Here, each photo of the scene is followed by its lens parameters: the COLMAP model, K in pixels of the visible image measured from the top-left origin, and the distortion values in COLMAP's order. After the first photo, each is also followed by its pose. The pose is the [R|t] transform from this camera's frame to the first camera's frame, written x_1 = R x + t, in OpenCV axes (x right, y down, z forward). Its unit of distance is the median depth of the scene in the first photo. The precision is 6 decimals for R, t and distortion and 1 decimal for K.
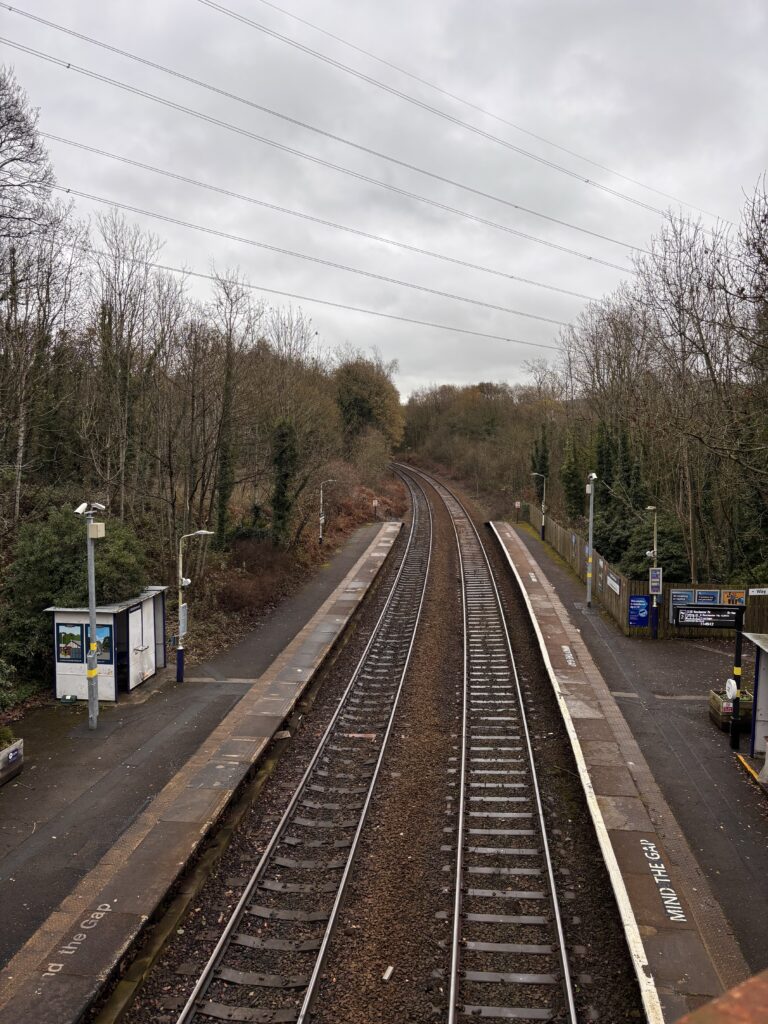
lens RADIAL K [[778.1, 0, 384.0], [0, 778.1, 512.0], [0, 0, 1]] dist [-0.004154, -0.008185]
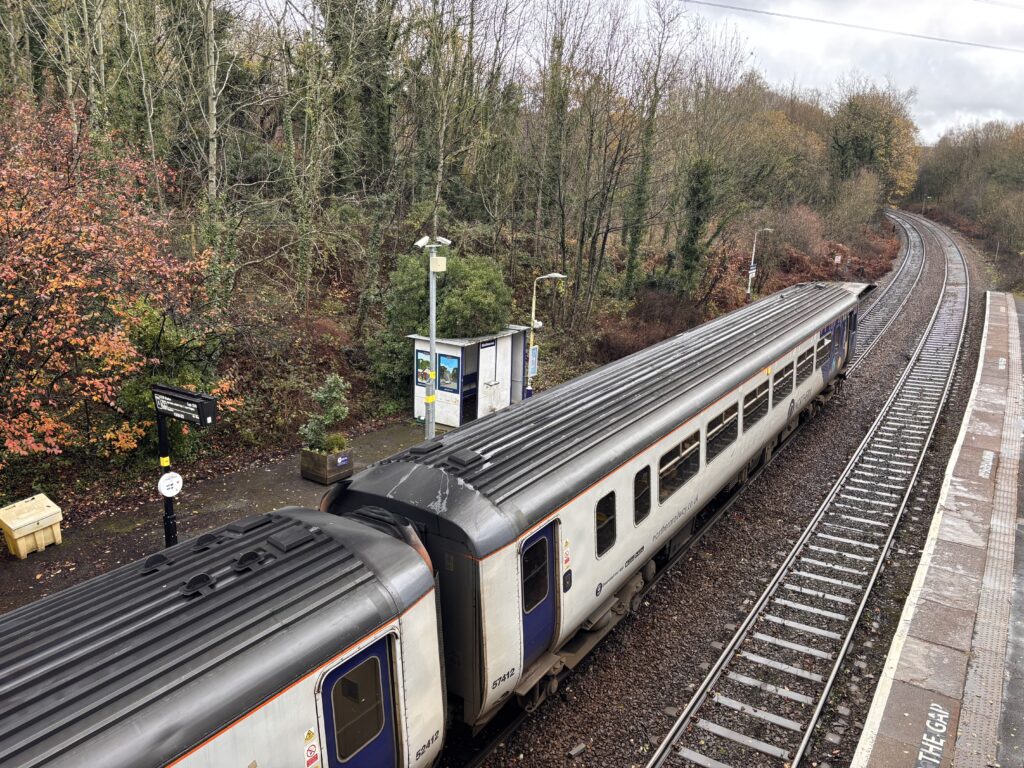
lens RADIAL K [[773.3, 0, 512.0], [0, 773.3, 384.0], [0, 0, 1]] dist [0.081778, -0.124902]
pose [[0.888519, 0.132231, -0.439373, 0.172465], [-0.062109, 0.983422, 0.170365, -0.001668], [0.454616, -0.124083, 0.882002, 0.101770]]
